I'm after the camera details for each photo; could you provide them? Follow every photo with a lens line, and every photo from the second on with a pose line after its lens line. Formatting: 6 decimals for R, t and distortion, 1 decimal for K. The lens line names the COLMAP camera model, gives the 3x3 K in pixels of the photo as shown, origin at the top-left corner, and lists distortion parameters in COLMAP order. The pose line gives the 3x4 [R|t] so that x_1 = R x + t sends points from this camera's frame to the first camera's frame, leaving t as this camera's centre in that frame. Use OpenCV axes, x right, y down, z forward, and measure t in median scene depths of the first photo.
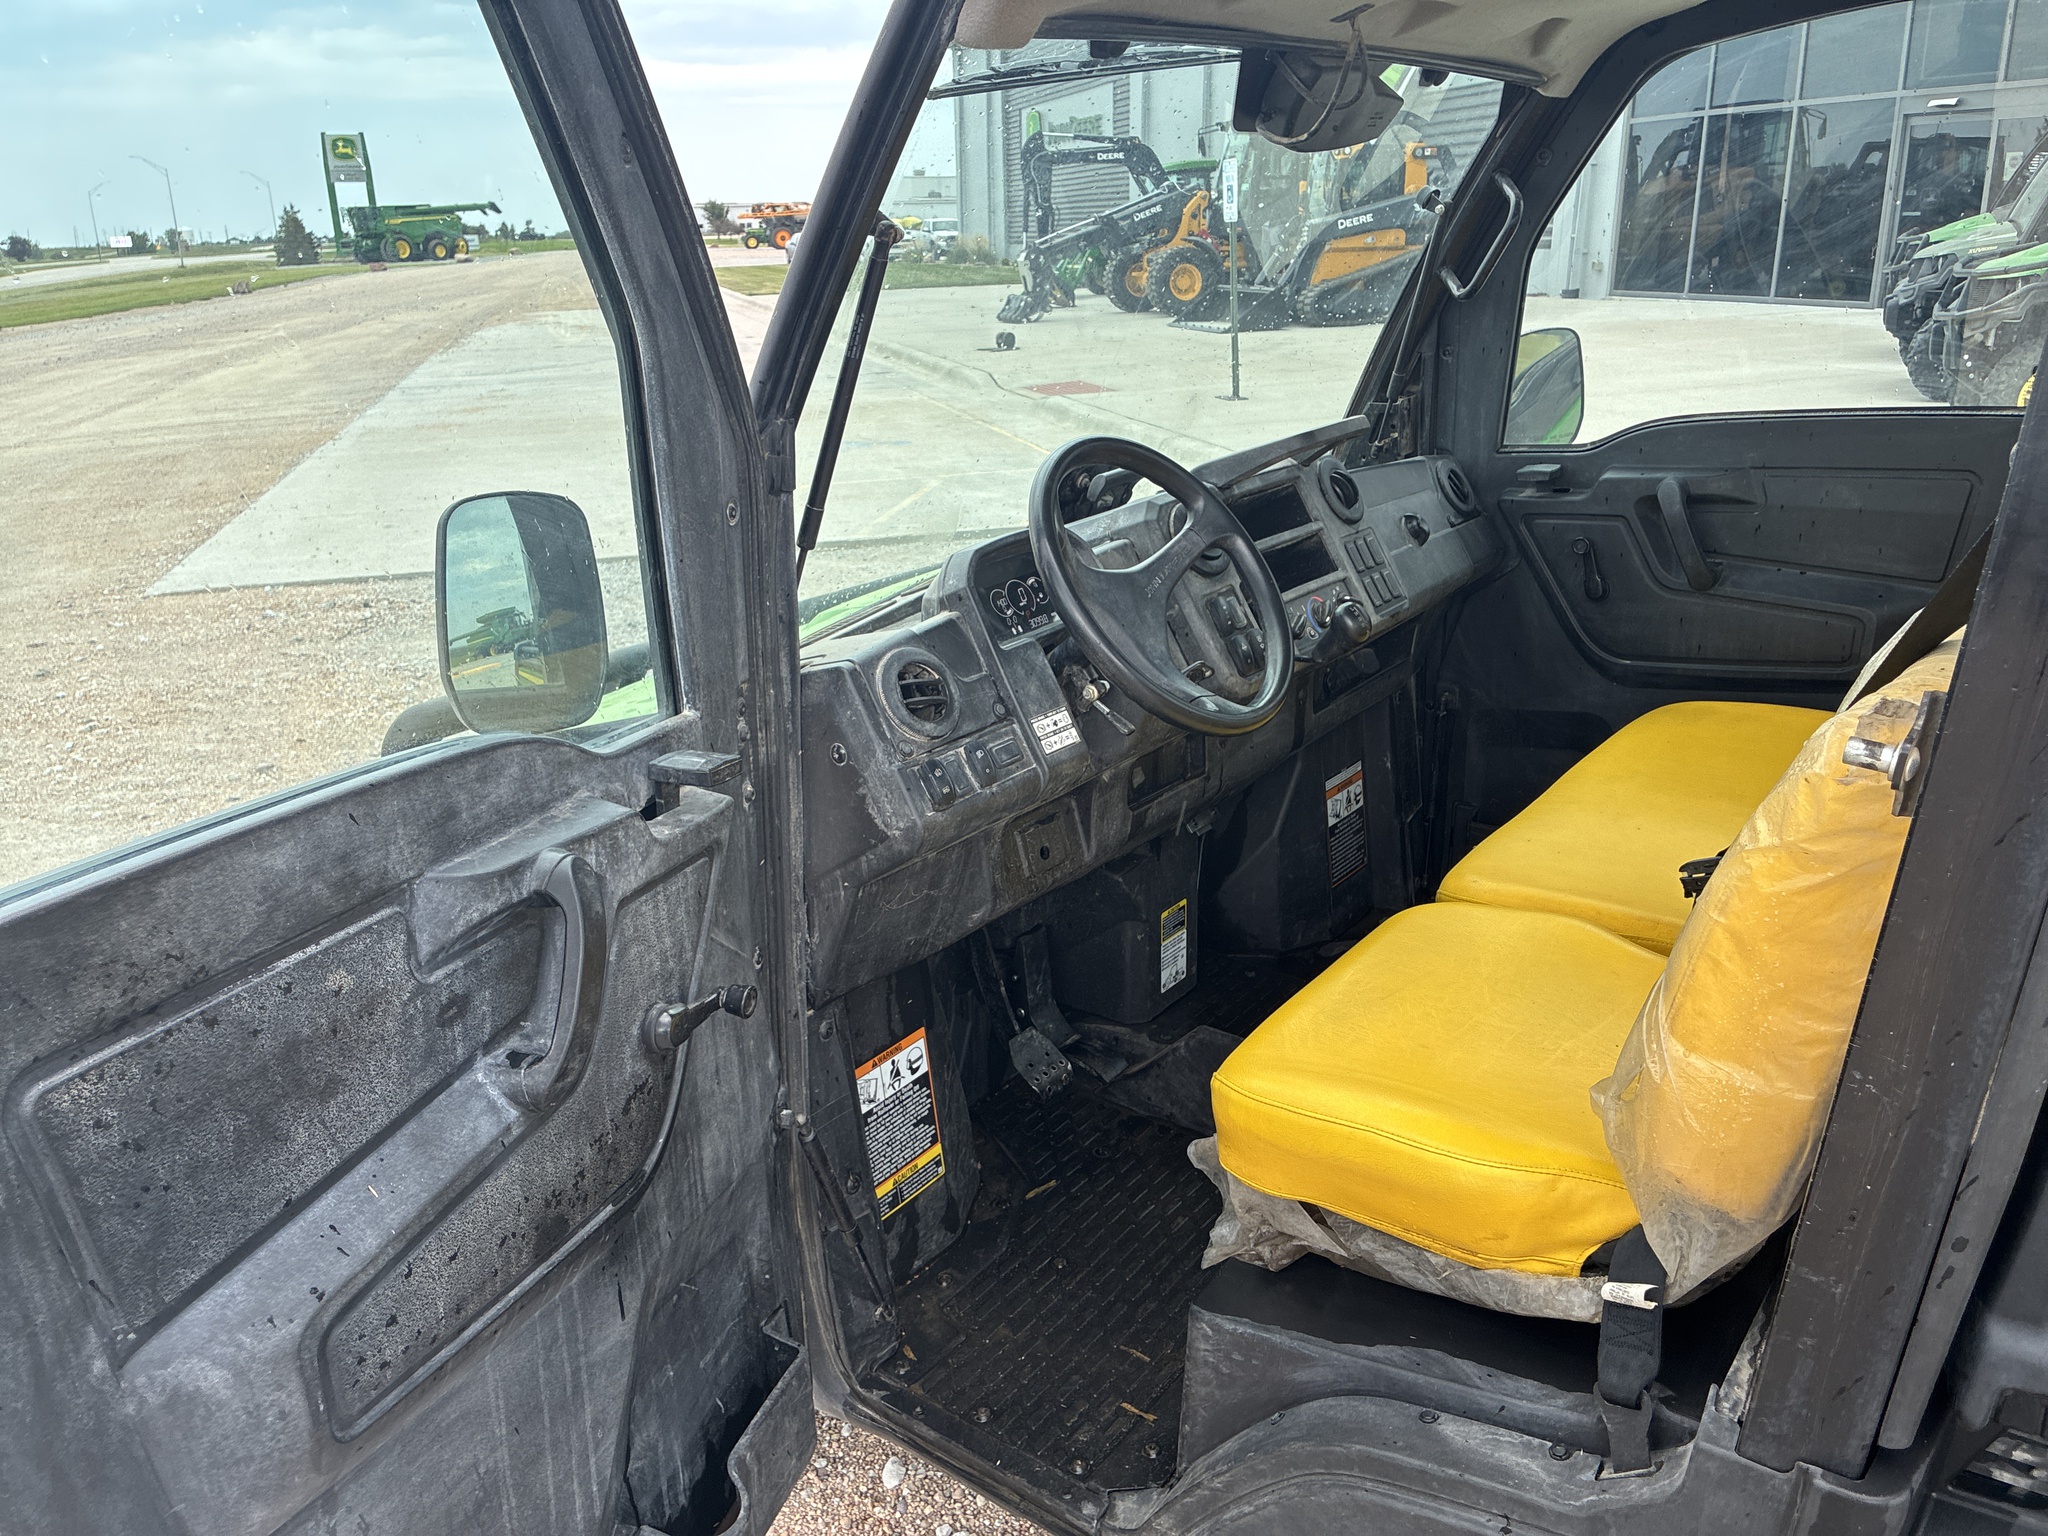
lens RADIAL K [[1562.5, 0, 998.8], [0, 1562.5, 779.3], [0, 0, 1]] dist [0.044199, -0.047408]
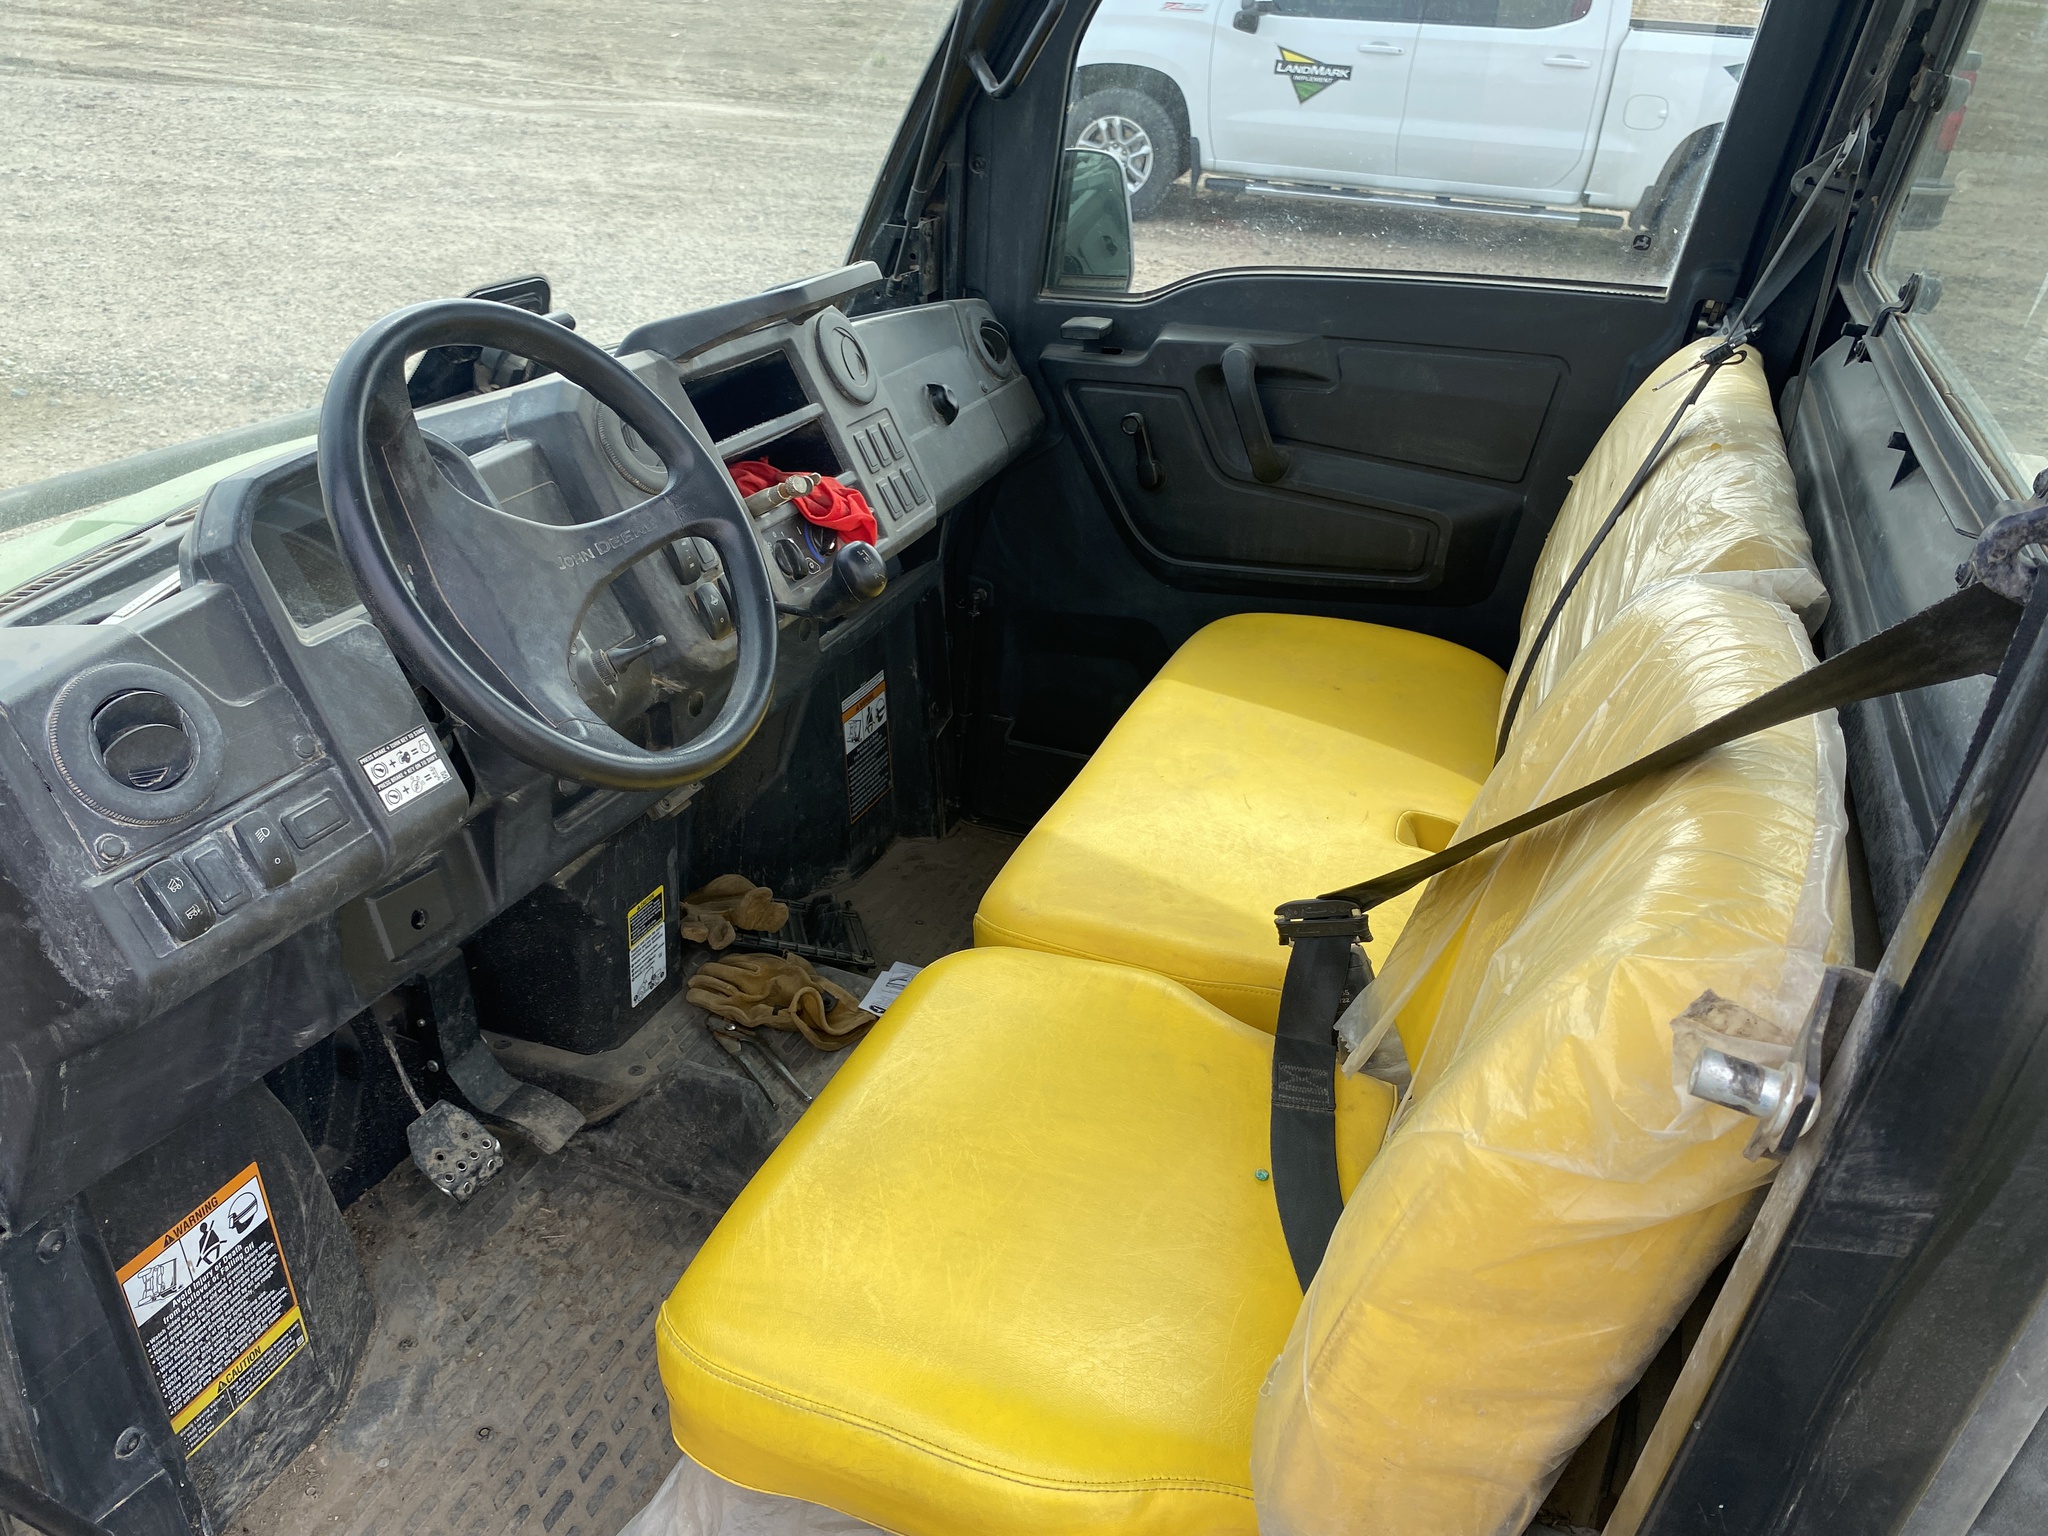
lens RADIAL K [[1562.5, 0, 986.0], [0, 1562.5, 767.8], [0, 0, 1]] dist [0.044199, -0.047408]
pose [[0.959162, -0.043067, 0.279559, 0.051839], [0.006346, 0.991369, 0.130950, -0.070791], [-0.282786, -0.123828, 0.951156, 0.197400]]
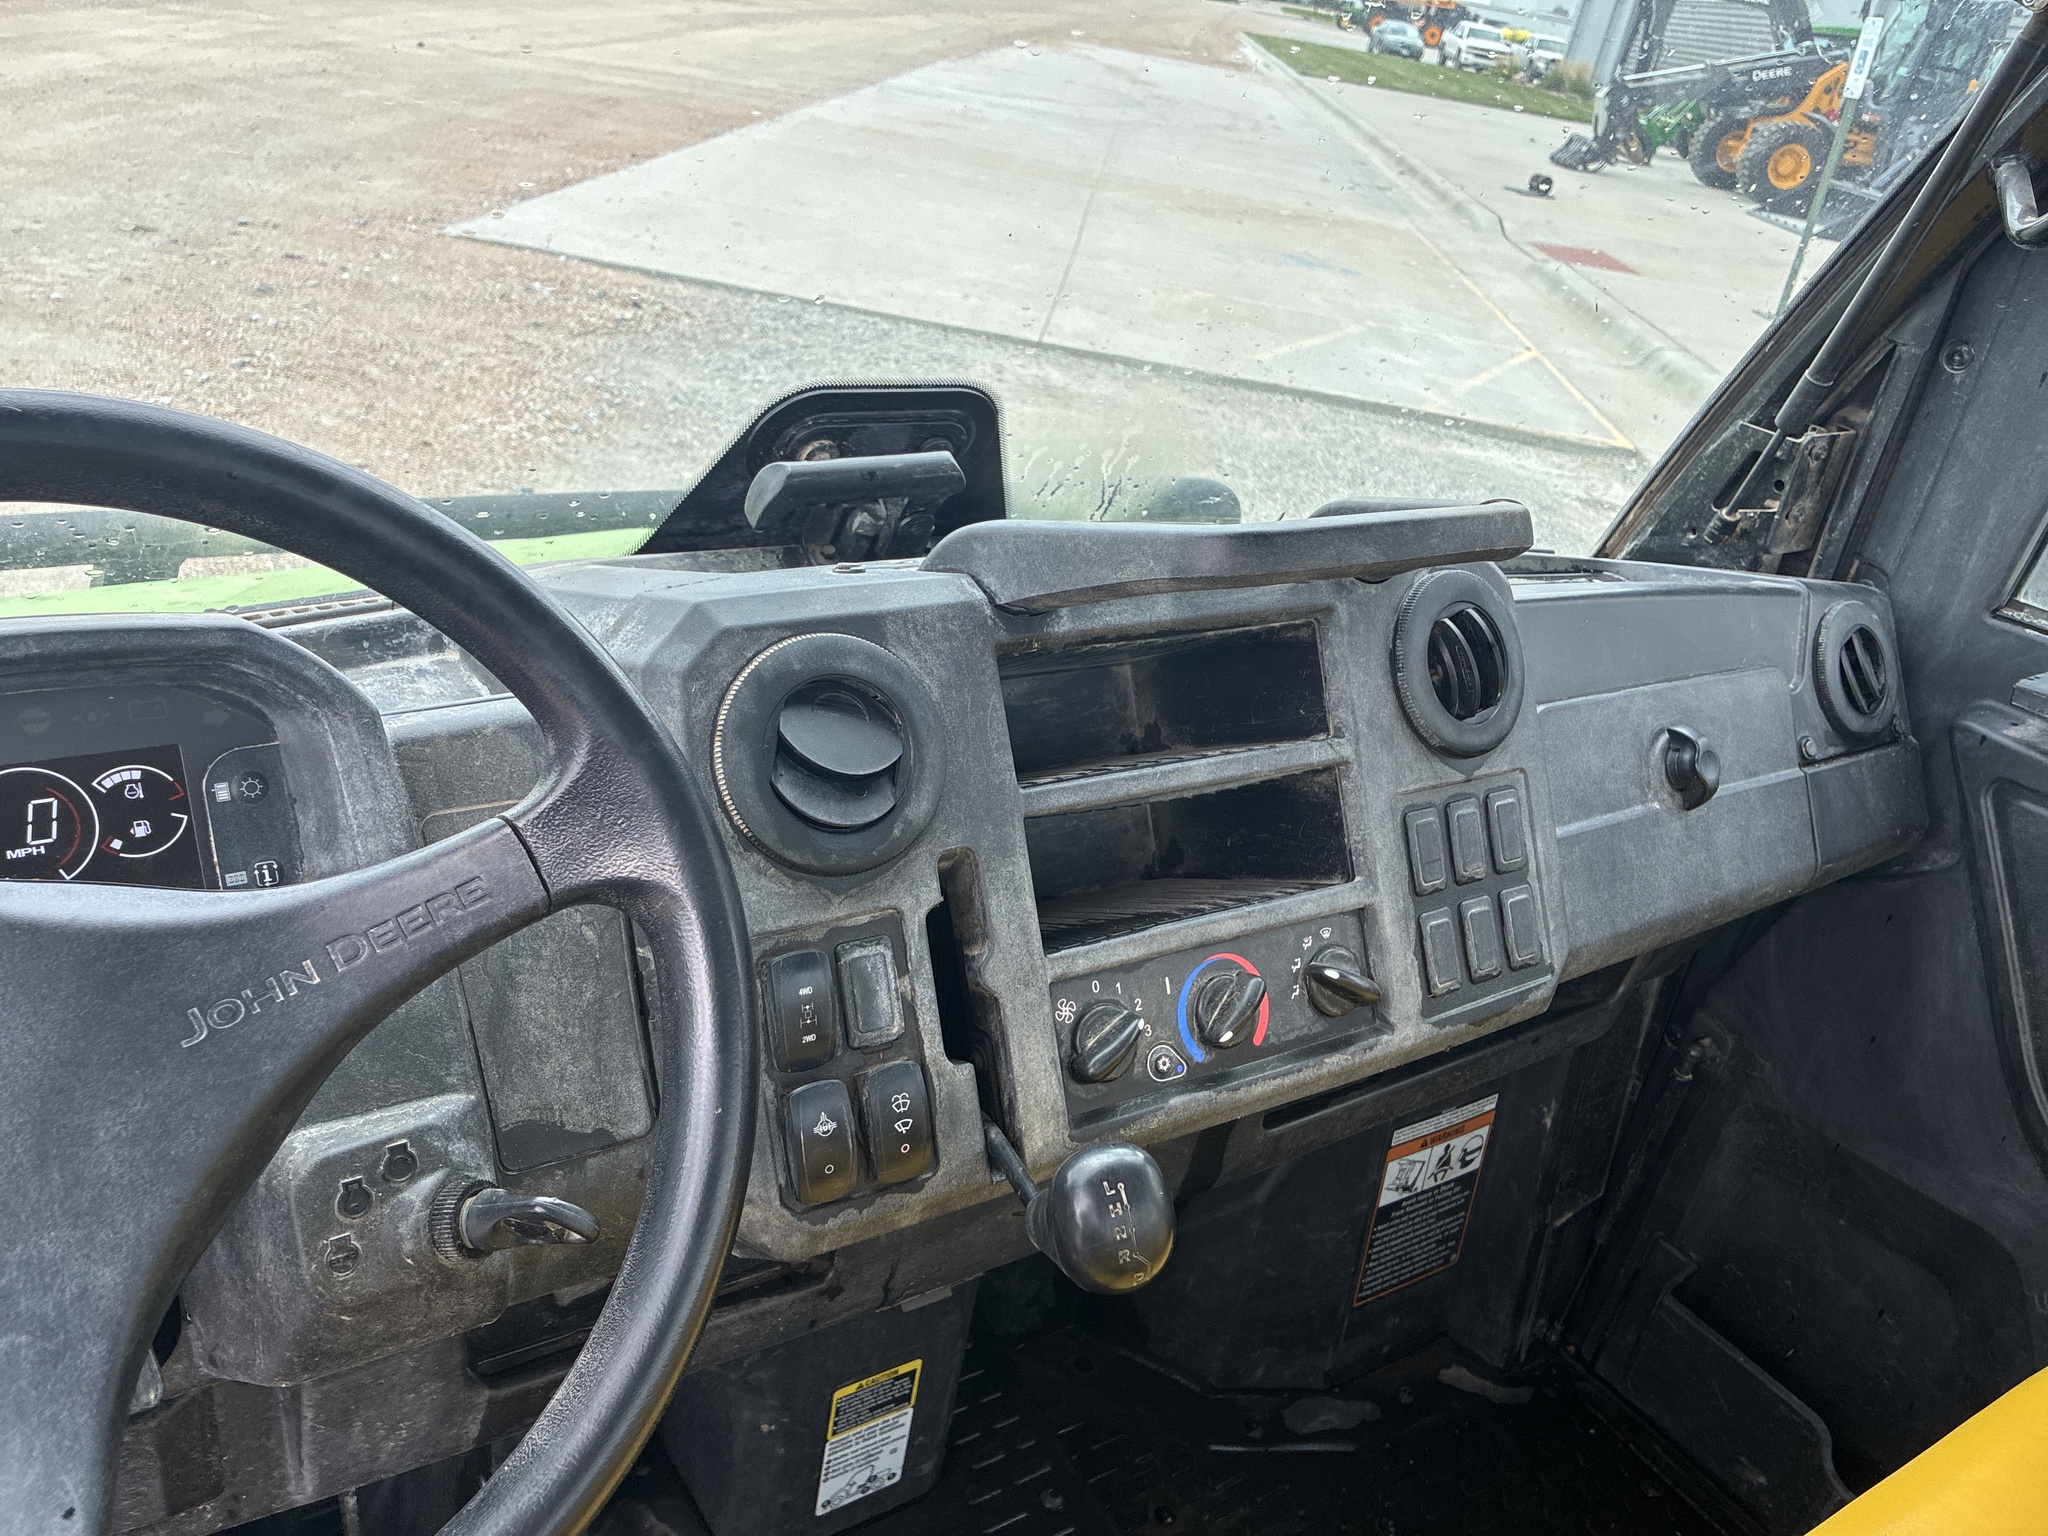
lens RADIAL K [[1562.5, 0, 1026.8], [0, 1562.5, 784.3], [0, 0, 1]] dist [0.044199, -0.047408]
pose [[0.926976, 0.314528, -0.204419, 0.167264], [-0.286824, 0.945502, 0.154137, -0.148845], [0.241759, -0.084249, 0.966672, 0.489397]]
